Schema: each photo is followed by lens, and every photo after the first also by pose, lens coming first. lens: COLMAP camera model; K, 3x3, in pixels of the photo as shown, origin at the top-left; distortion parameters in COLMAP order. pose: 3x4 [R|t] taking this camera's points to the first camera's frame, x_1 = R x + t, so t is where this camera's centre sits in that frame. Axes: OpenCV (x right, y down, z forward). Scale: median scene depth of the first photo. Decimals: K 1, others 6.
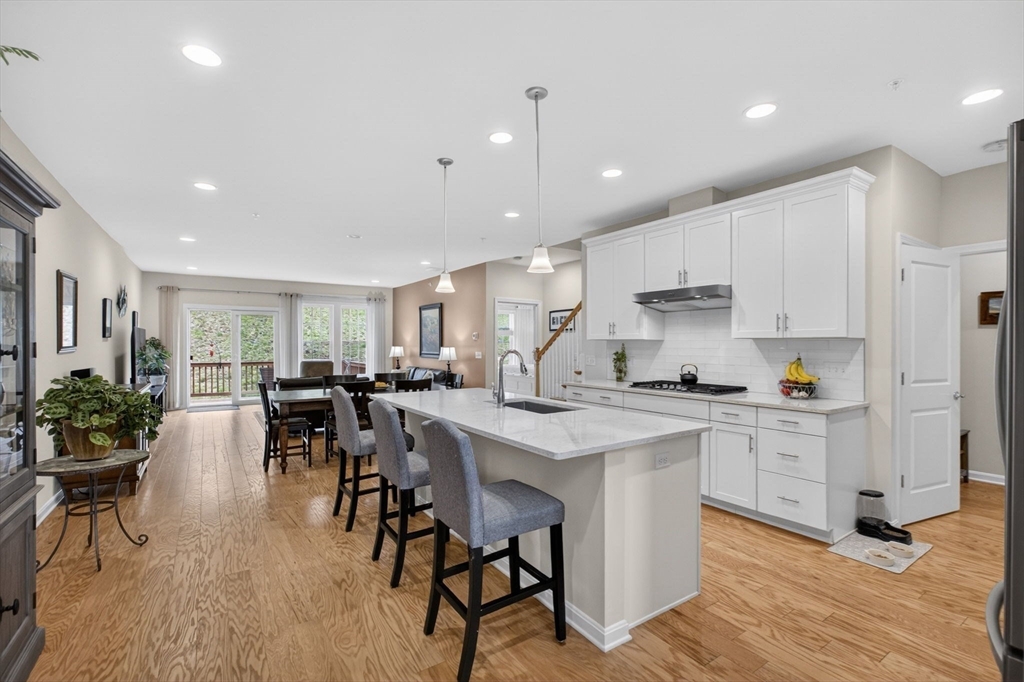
lens RADIAL K [[460.8, 0, 512.0], [0, 460.8, 341.0], [0, 0, 1]] dist [-0.004203, -0.000022]
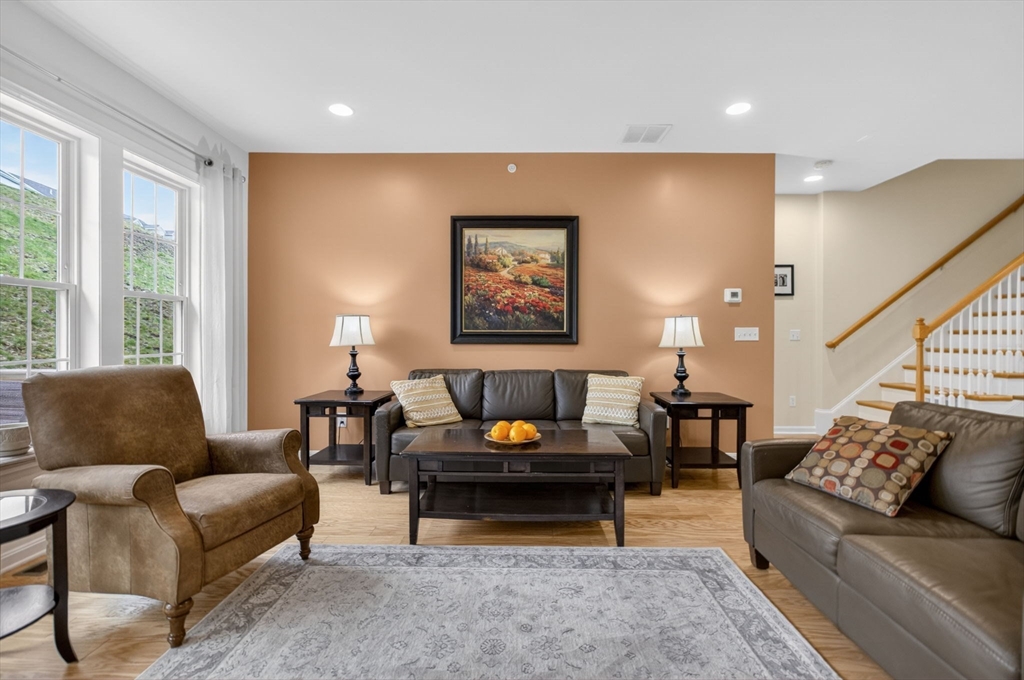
lens RADIAL K [[462.5, 0, 516.0], [0, 462.5, 332.6], [0, 0, 1]] dist [-0.003967, -0.000322]
pose [[0.565758, 0.004028, 0.824561, -0.922870], [-0.008917, 0.999959, 0.001234, 0.045369], [-0.824523, -0.008050, 0.565771, 1.341279]]
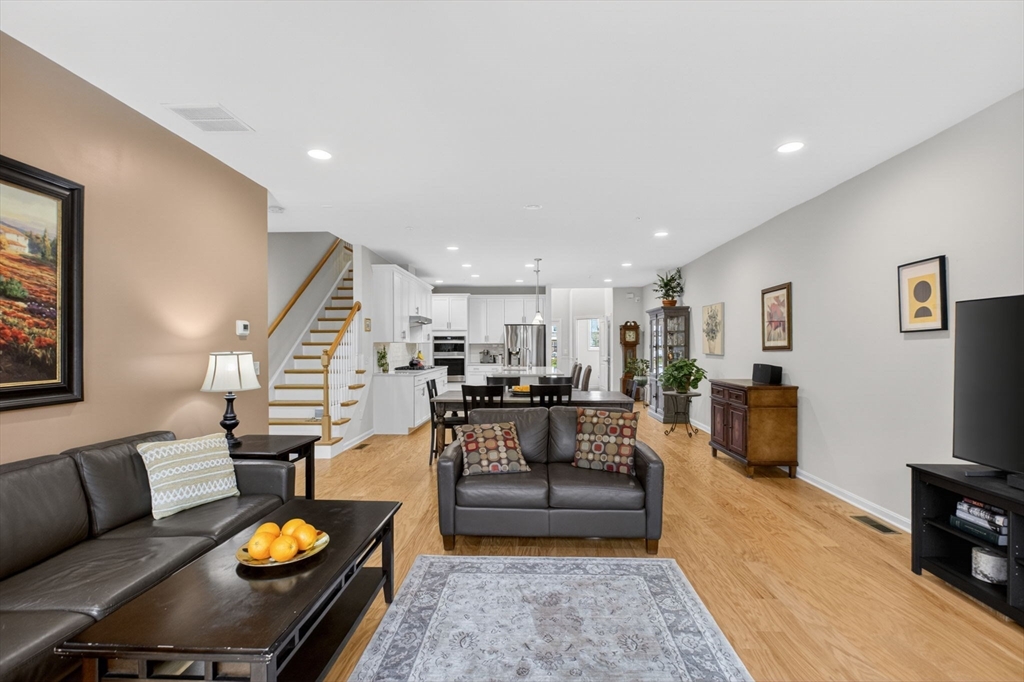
lens RADIAL K [[465.0, 0, 517.1], [0, 465.0, 348.6], [0, 0, 1]] dist [-0.002594, 0.000338]
pose [[-0.812727, -0.002581, 0.582639, -0.848269], [-0.002038, 0.999997, 0.001587, 0.012335], [-0.582641, 0.000102, -0.812730, 1.798118]]
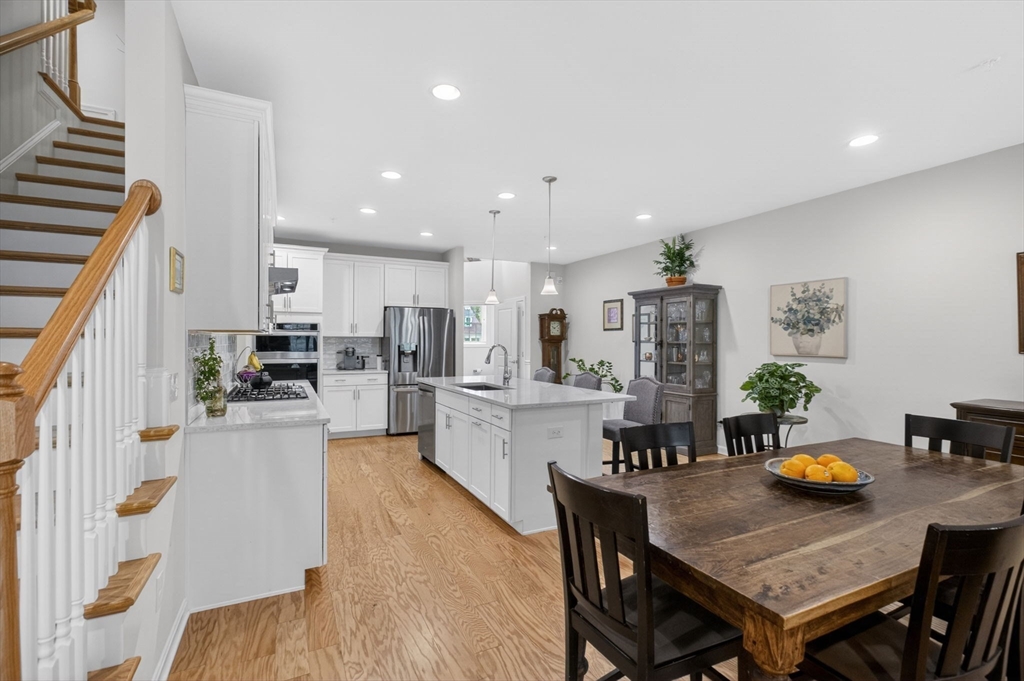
lens RADIAL K [[460.8, 0, 512.0], [0, 460.8, 340.5], [0, 0, 1]] dist [-0.004203, -0.000022]
pose [[-0.991884, -0.004118, 0.127078, -0.128572], [-0.004939, 0.999969, -0.006143, 0.008233], [-0.127049, -0.006720, -0.991874, 1.364721]]
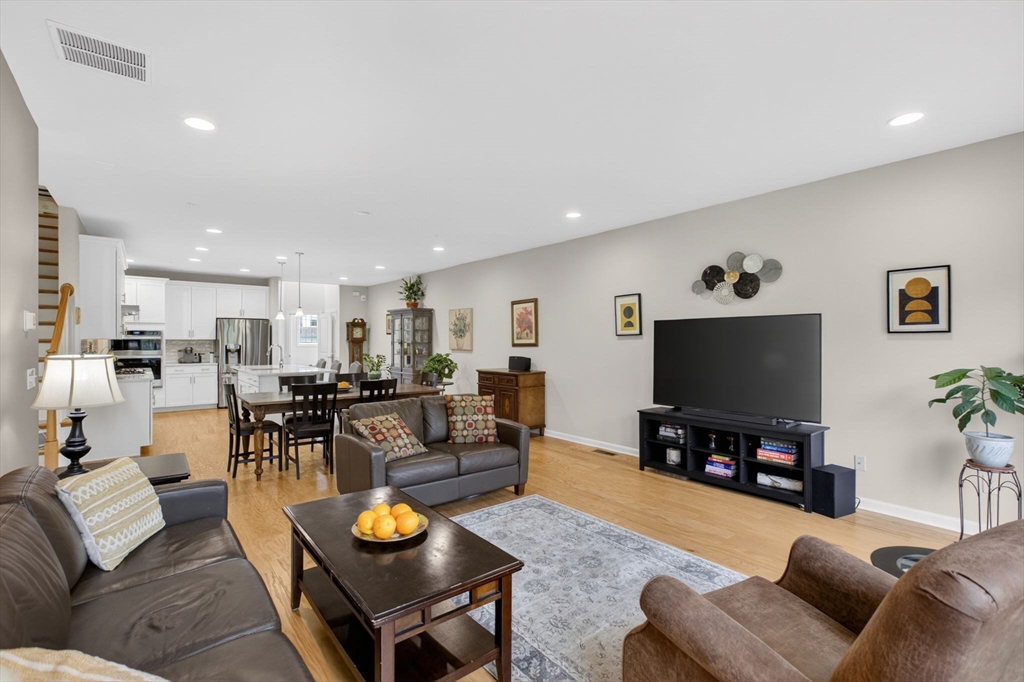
lens RADIAL K [[460.8, 0, 512.0], [0, 460.8, 341.0], [0, 0, 1]] dist [-0.004203, -0.000022]
pose [[-0.995903, 0.000380, -0.090430, -0.580197], [0.000816, 0.999988, -0.004790, 0.007632], [0.090427, -0.004844, -0.995891, 2.005433]]
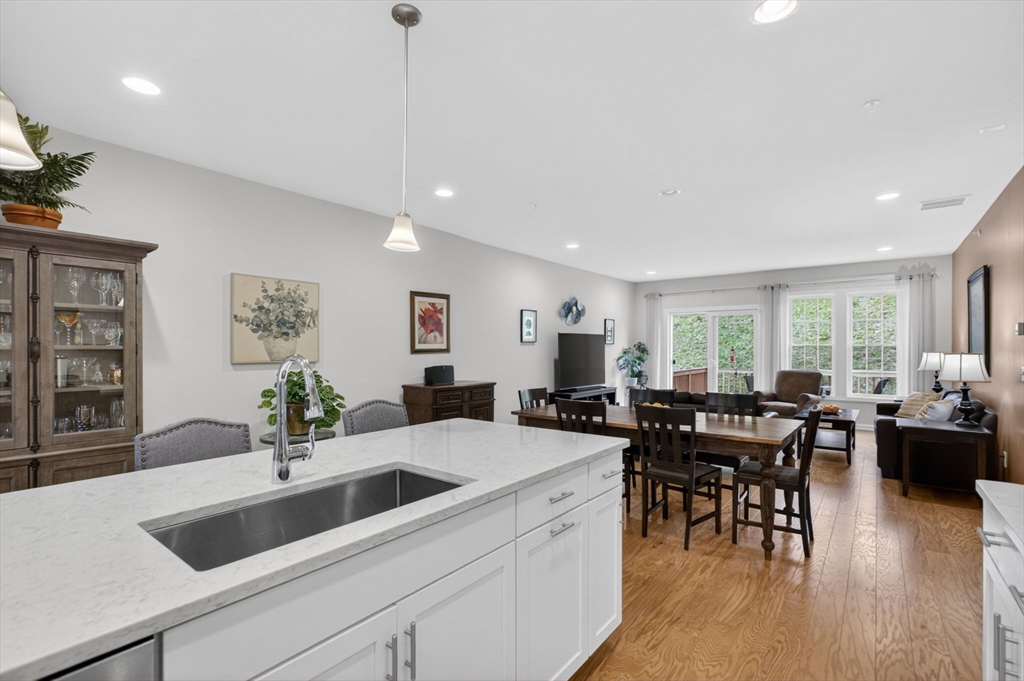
lens RADIAL K [[465.0, 0, 517.1], [0, 465.0, 348.1], [0, 0, 1]] dist [-0.002594, 0.000338]
pose [[0.320225, -0.001572, -0.947340, 0.274837], [0.005693, 0.999984, 0.000265, 0.007483], [0.947325, -0.005478, 0.320228, 0.601253]]
